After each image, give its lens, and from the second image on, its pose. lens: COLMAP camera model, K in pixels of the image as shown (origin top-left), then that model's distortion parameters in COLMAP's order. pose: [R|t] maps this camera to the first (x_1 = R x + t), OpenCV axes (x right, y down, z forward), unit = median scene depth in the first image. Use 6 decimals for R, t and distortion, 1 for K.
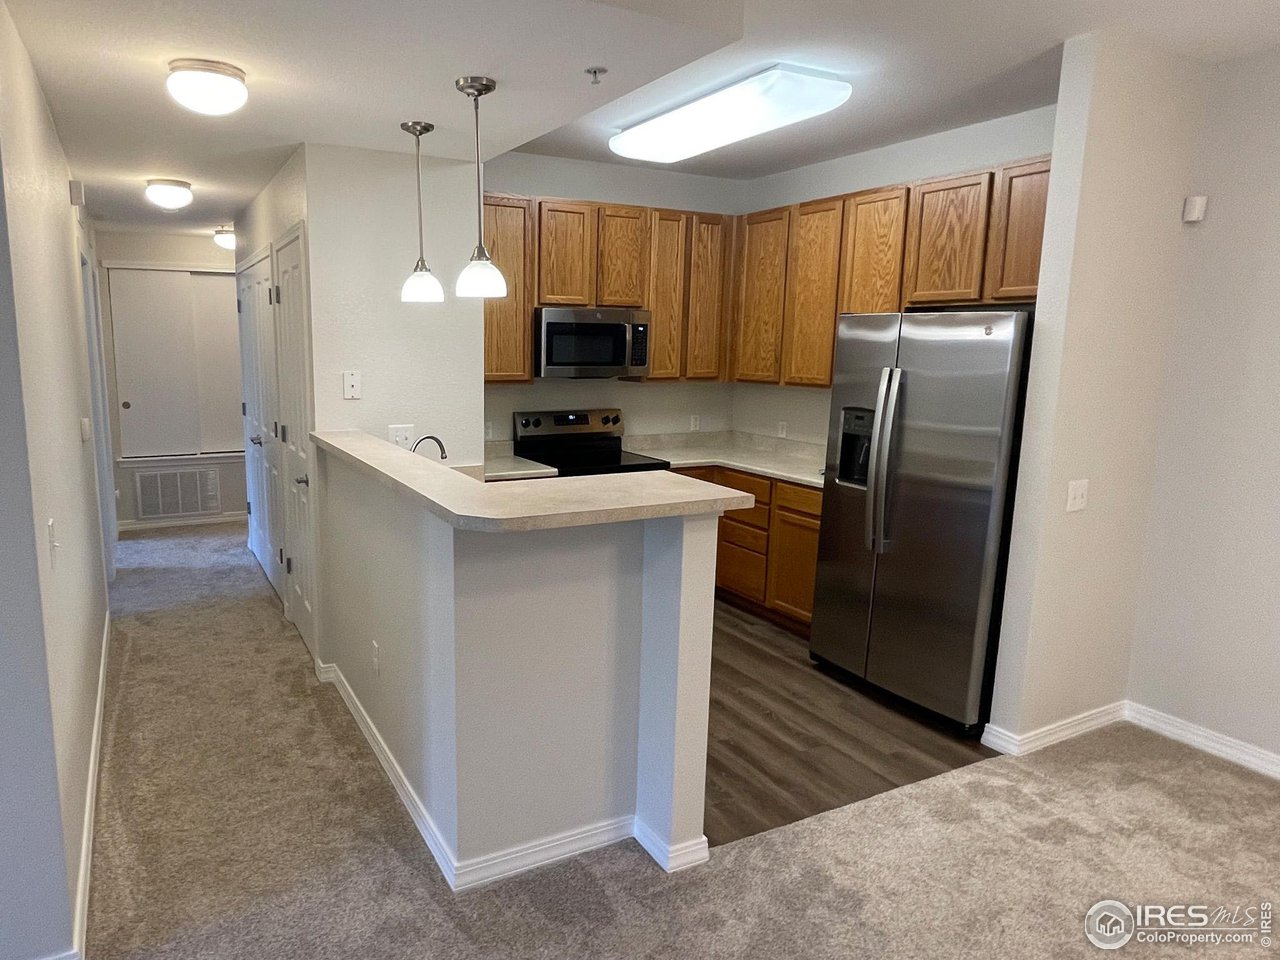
lens RADIAL K [[810.7, 0, 541.7], [0, 810.7, 476.0], [0, 0, 1]] dist [0.001536, -0.001794]
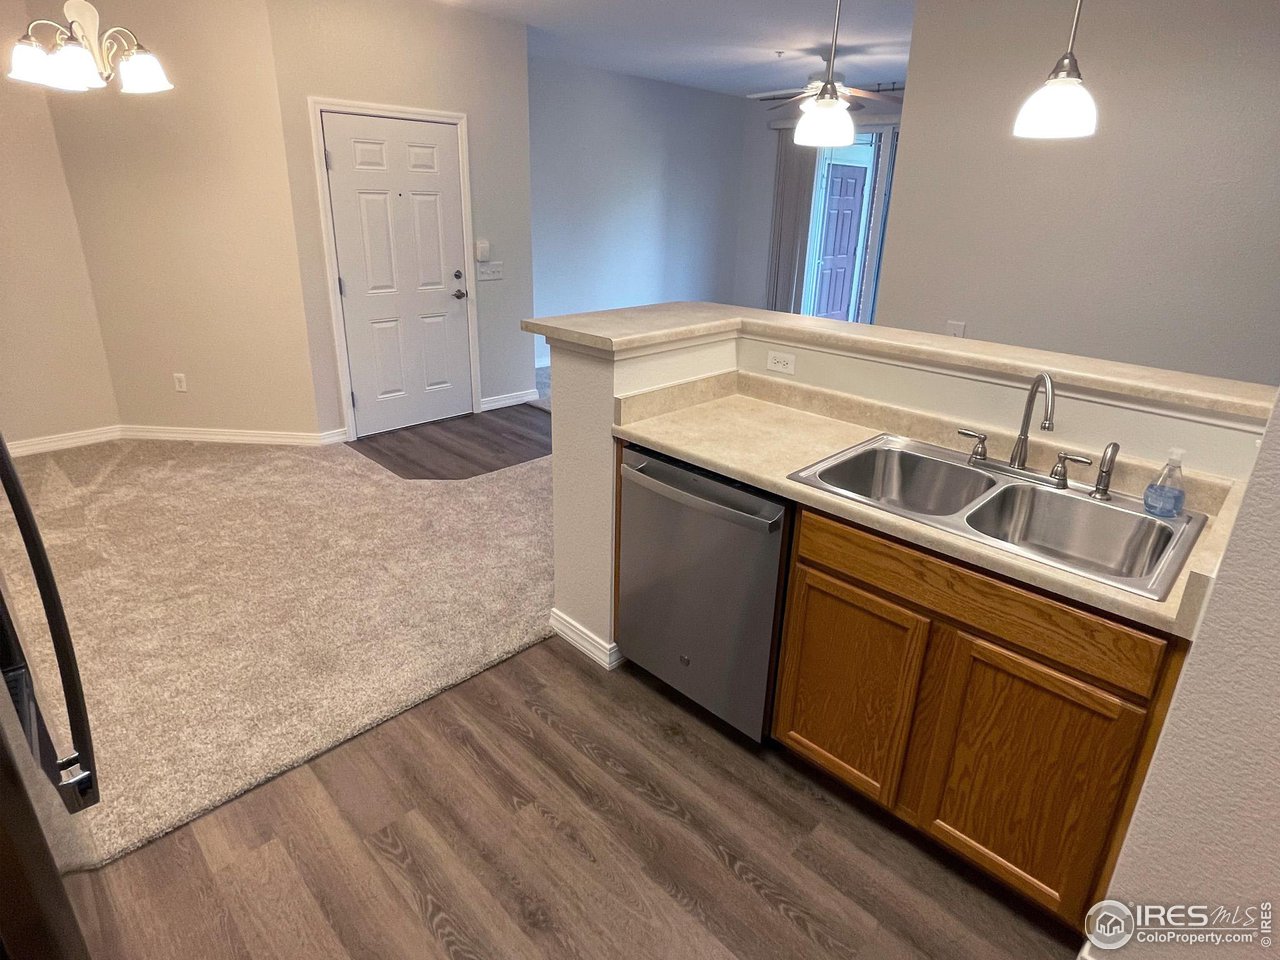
lens RADIAL K [[703.4, 0, 643.5], [0, 703.4, 437.5], [0, 0, 1]] dist [-0.000192, 0.000064]
pose [[-0.945397, 0.071601, -0.317959, 0.215319], [-0.088904, 0.881920, 0.462939, -0.160450], [0.313561, 0.465929, -0.827399, 0.995845]]
